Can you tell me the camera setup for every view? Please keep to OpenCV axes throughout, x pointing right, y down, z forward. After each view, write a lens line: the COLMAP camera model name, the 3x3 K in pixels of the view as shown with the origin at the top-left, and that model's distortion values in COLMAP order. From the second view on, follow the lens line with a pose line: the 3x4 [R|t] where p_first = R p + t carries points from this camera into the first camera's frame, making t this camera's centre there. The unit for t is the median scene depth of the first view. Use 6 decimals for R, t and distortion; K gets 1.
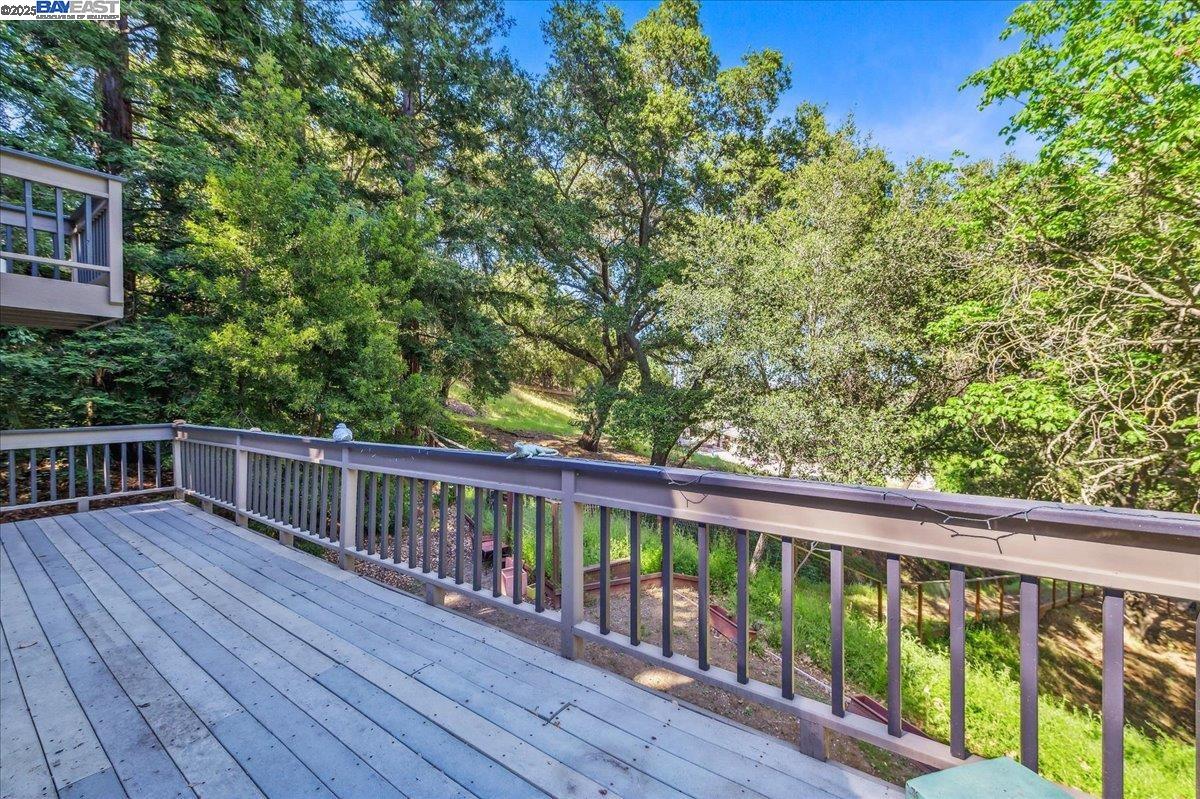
lens RADIAL K [[495.9, 0, 610.3], [0, 495.9, 387.2], [0, 0, 1]] dist [0.013670, -0.000754]
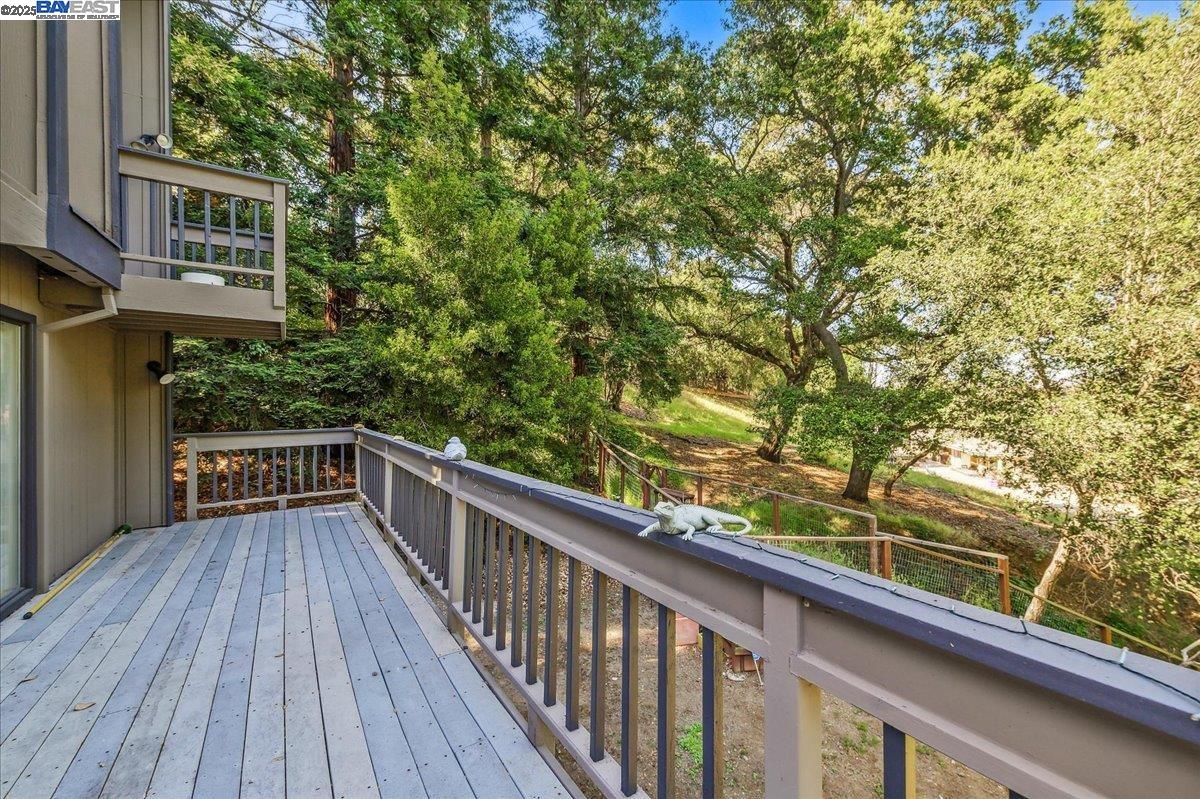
lens RADIAL K [[495.9, 0, 609.4], [0, 495.9, 399.5], [0, 0, 1]] dist [0.013670, -0.000754]
pose [[0.939676, -0.002768, -0.342055, -0.013613], [0.009008, 0.999821, 0.016656, 0.001092], [0.341947, -0.018733, 0.939532, 0.101580]]
